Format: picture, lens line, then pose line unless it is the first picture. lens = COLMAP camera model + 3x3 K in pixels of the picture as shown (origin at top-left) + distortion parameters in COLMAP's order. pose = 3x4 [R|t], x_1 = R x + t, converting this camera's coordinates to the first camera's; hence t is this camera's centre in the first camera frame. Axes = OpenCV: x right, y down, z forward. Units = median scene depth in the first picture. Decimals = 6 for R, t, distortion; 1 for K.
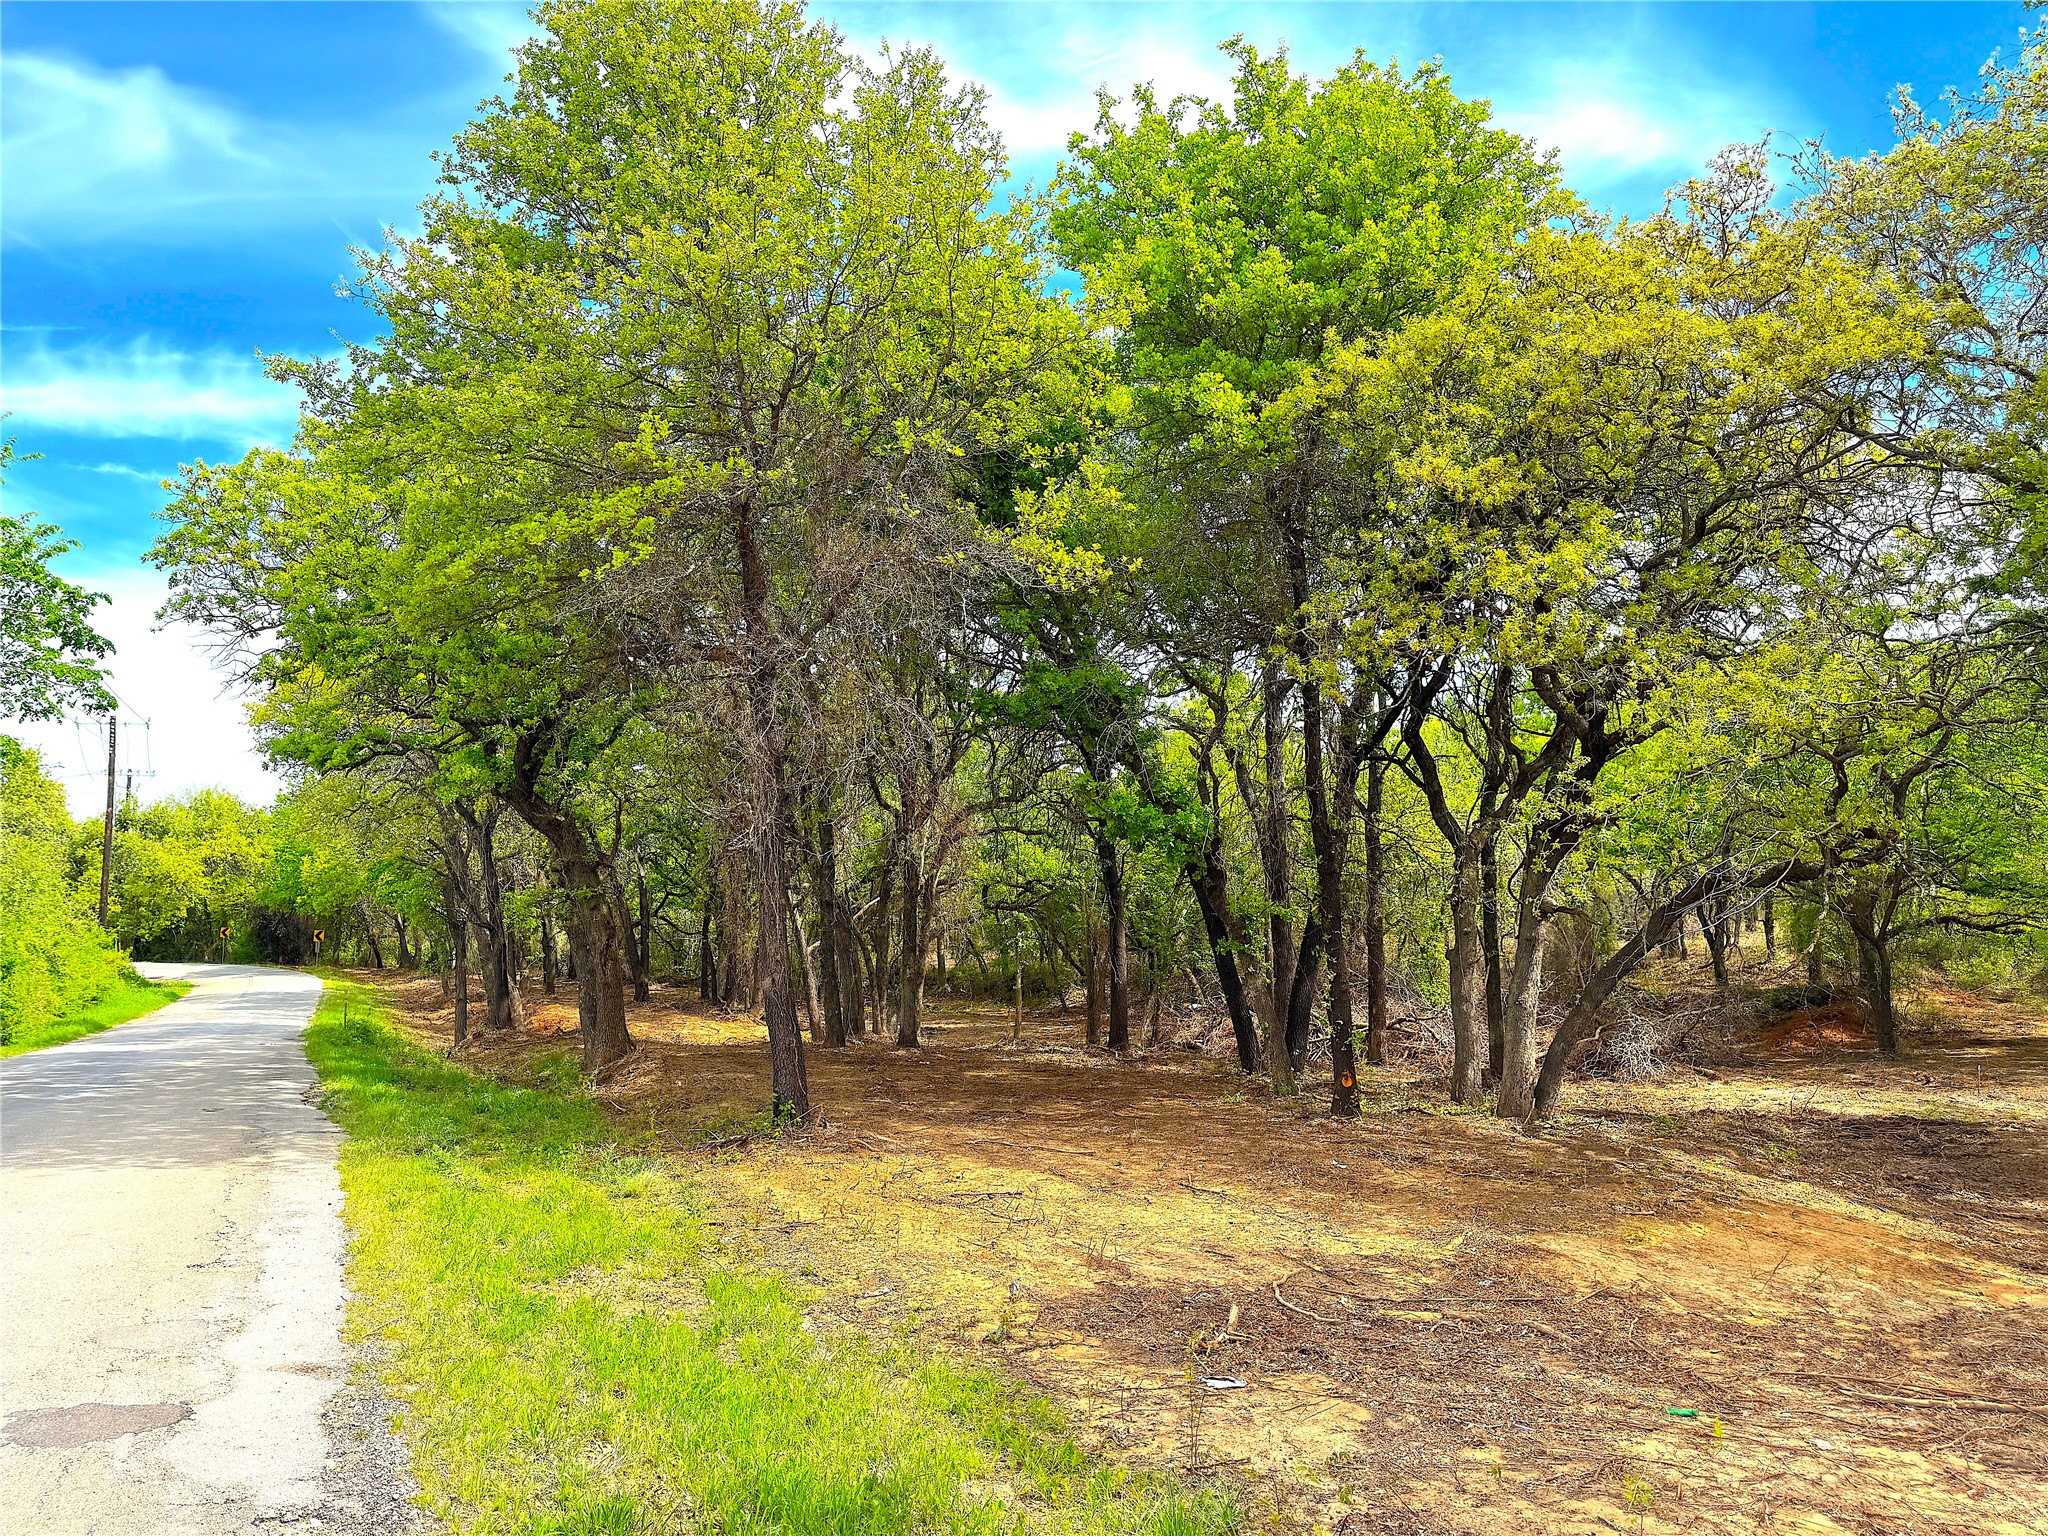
lens RADIAL K [[1445.6, 0, 1026.6], [0, 1445.6, 763.4], [0, 0, 1]] dist [0.005974, -0.004656]
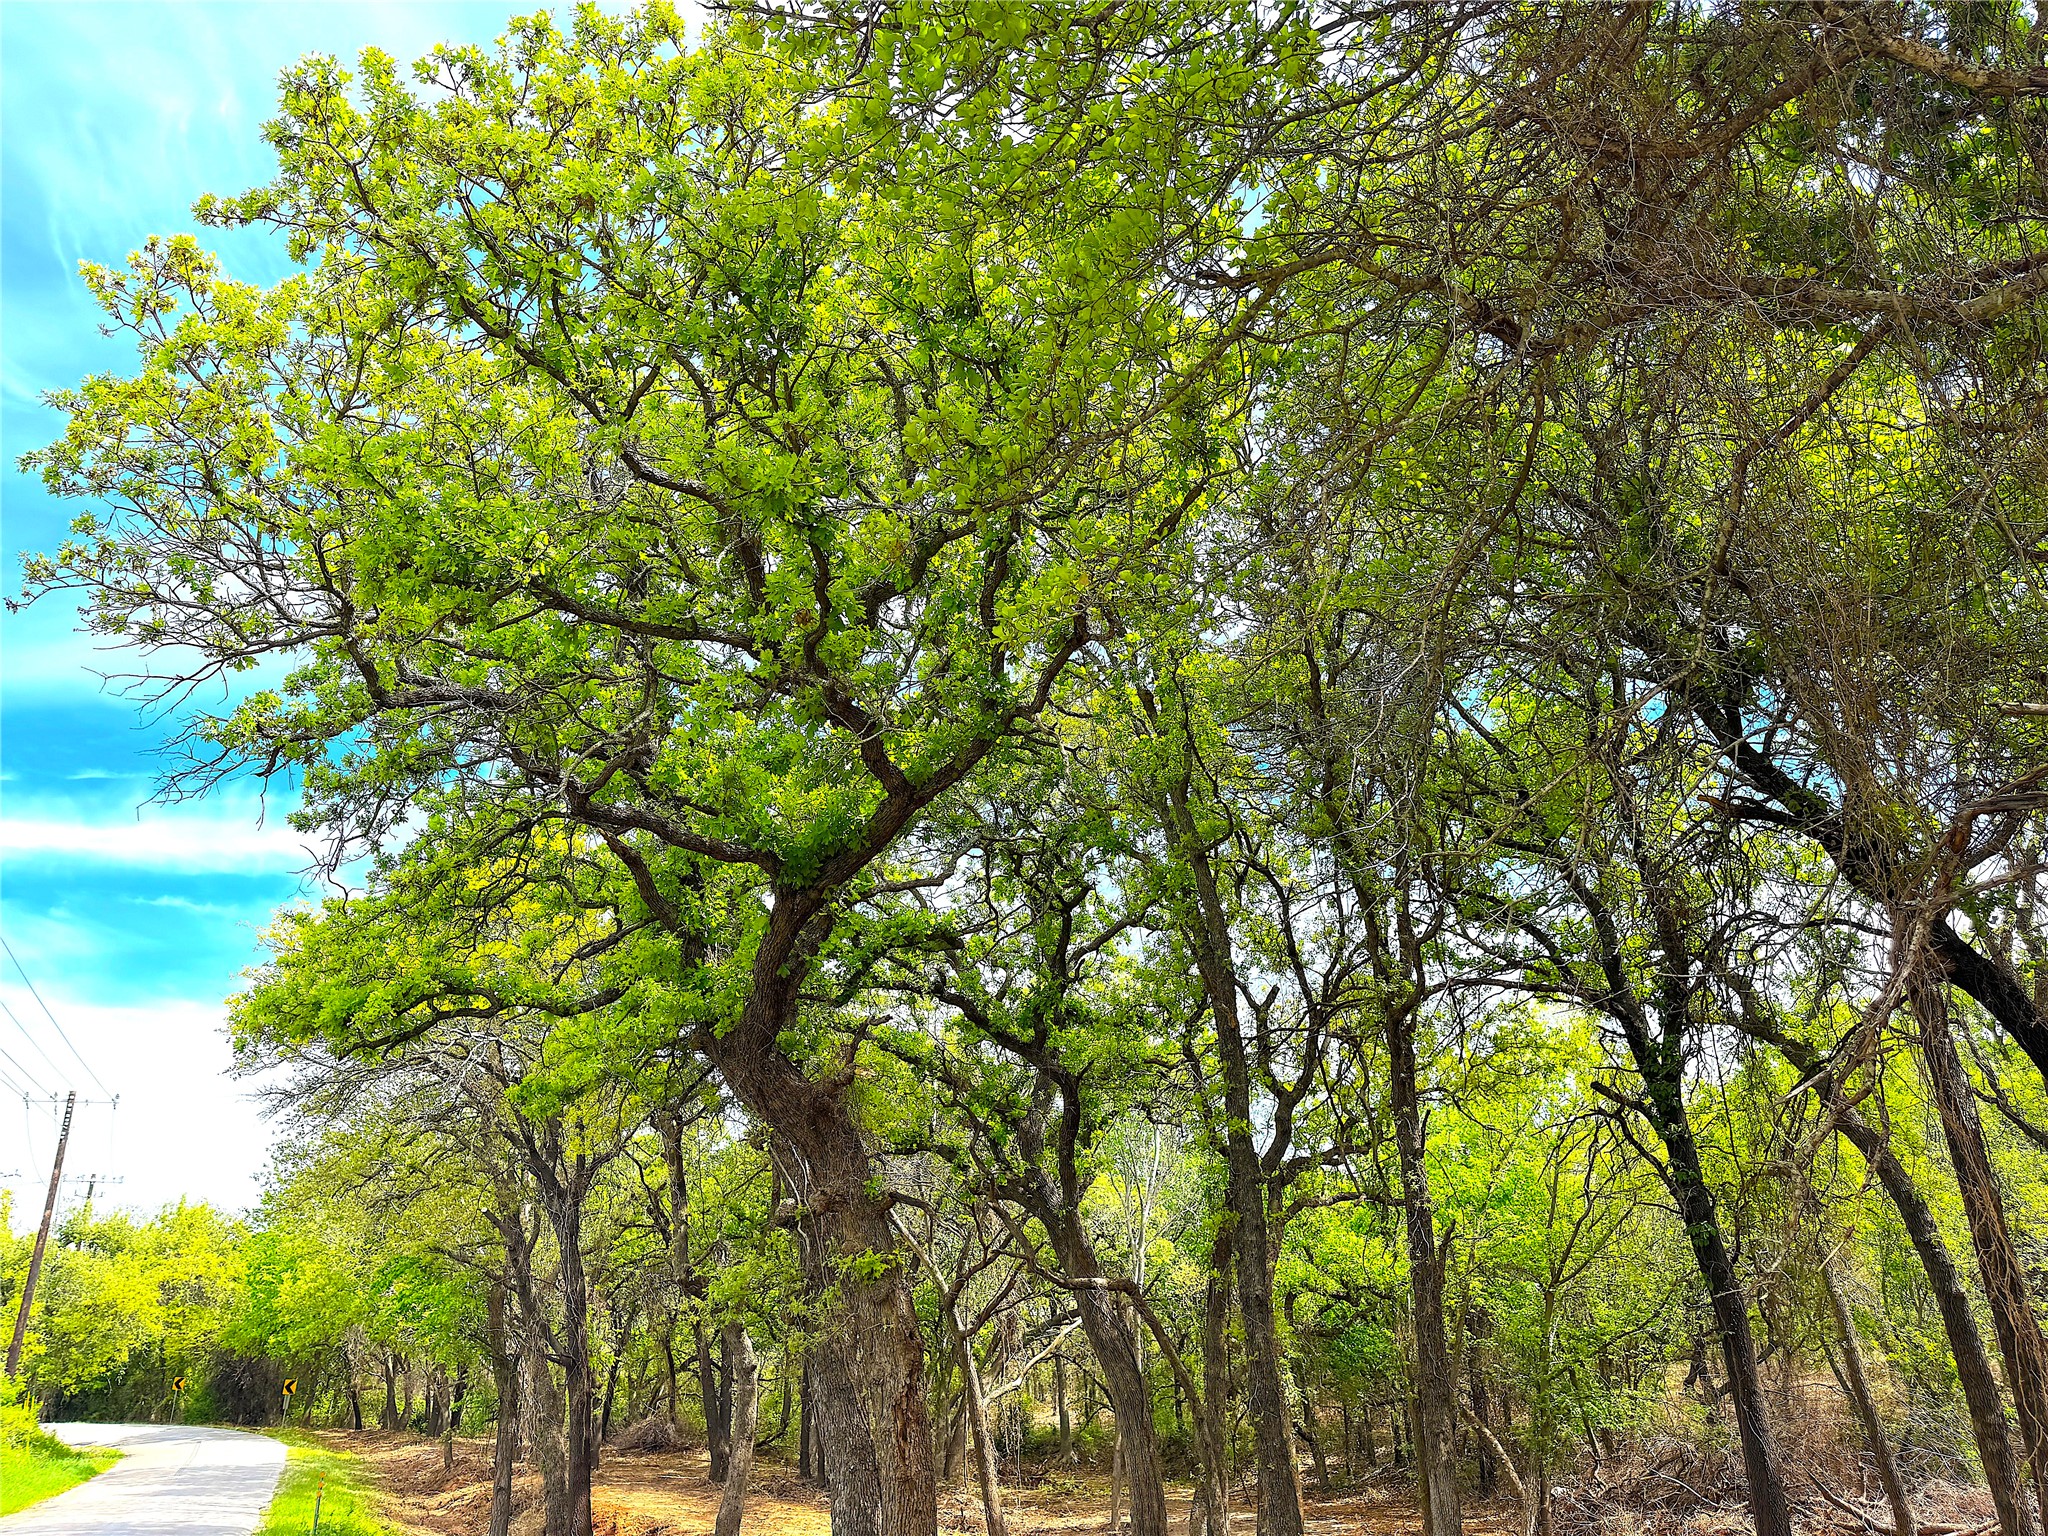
lens RADIAL K [[1445.6, 0, 1018.5], [0, 1445.6, 769.7], [0, 0, 1]] dist [0.005974, -0.004656]
pose [[0.999815, -0.011320, -0.015531, -0.077768], [0.006514, 0.959888, -0.280309, 0.020901], [0.018082, 0.280156, 0.959784, 0.158944]]
